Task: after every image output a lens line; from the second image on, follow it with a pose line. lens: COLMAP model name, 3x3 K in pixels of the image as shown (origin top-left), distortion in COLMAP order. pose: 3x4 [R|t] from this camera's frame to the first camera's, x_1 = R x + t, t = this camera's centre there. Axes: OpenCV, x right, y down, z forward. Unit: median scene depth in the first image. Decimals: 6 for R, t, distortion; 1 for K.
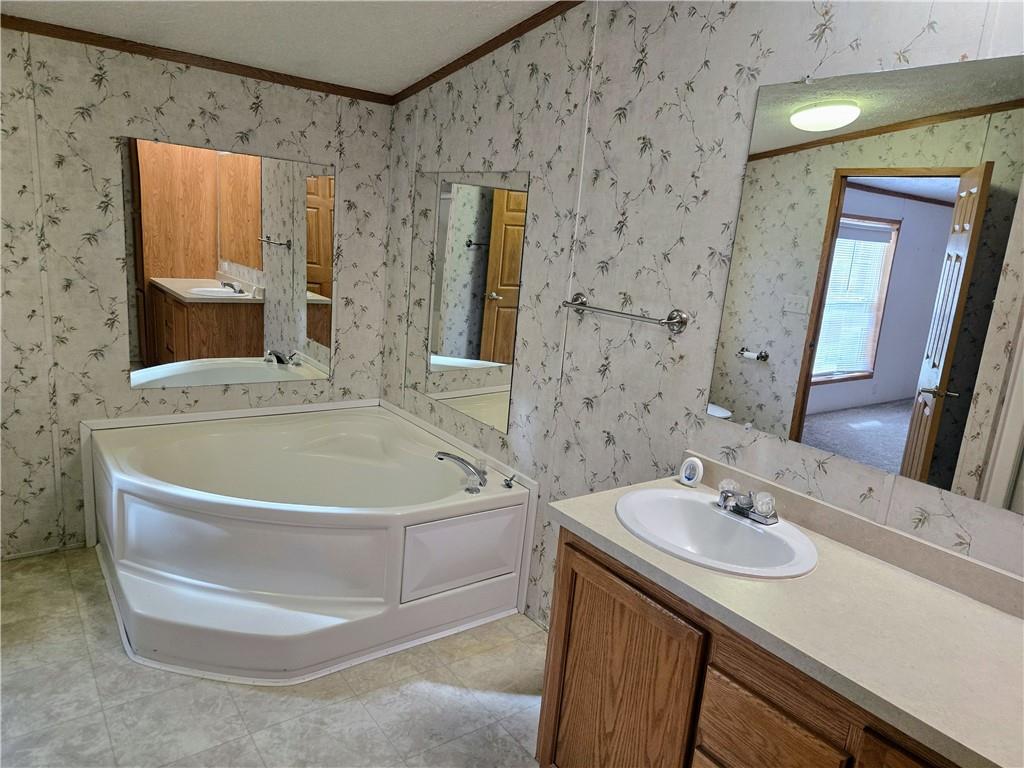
lens RADIAL K [[701.6, 0, 504.2], [0, 701.6, 385.7], [0, 0, 1]] dist [0.094209, -0.082559]
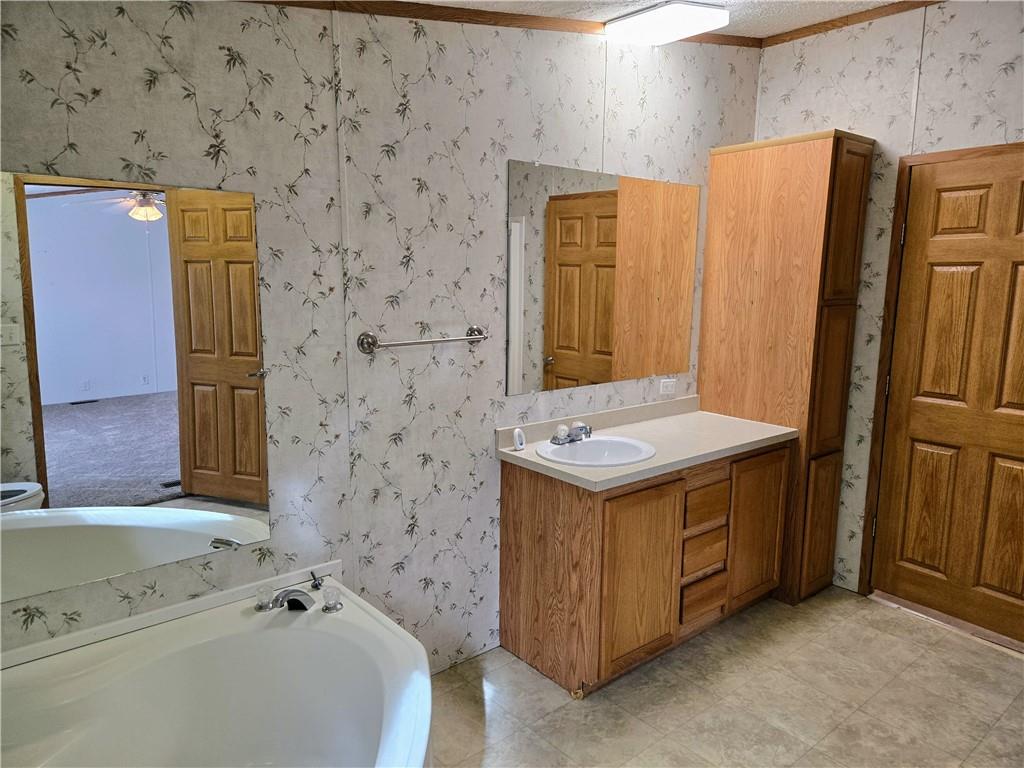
lens RADIAL K [[692.6, 0, 530.7], [0, 692.6, 389.5], [0, 0, 1]] dist [0.082275, -0.067561]
pose [[-0.090593, -0.249127, 0.964224, -0.777328], [0.201433, 0.943610, 0.262726, -0.244487], [-0.975304, 0.218028, -0.035302, 0.788391]]
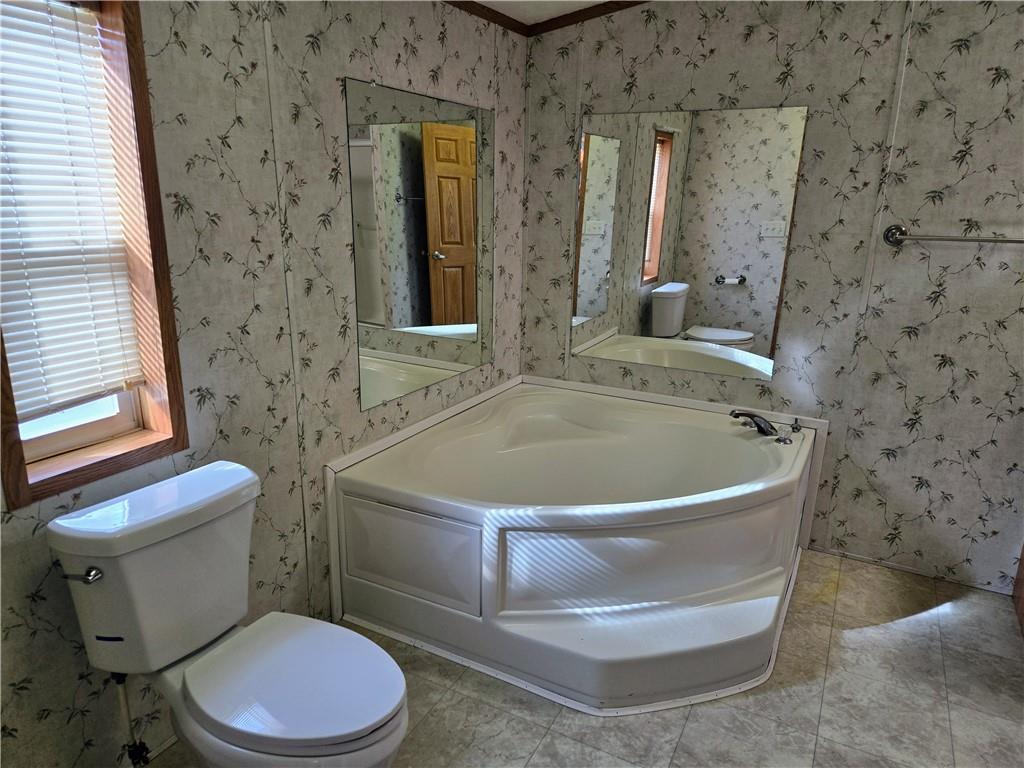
lens RADIAL K [[701.6, 0, 504.2], [0, 701.6, 385.7], [0, 0, 1]] dist [0.094209, -0.082559]
pose [[0.892873, -0.183262, 0.411330, -0.816174], [0.153833, 0.982623, 0.103867, -0.093413], [-0.423217, -0.029463, 0.905549, 0.278177]]
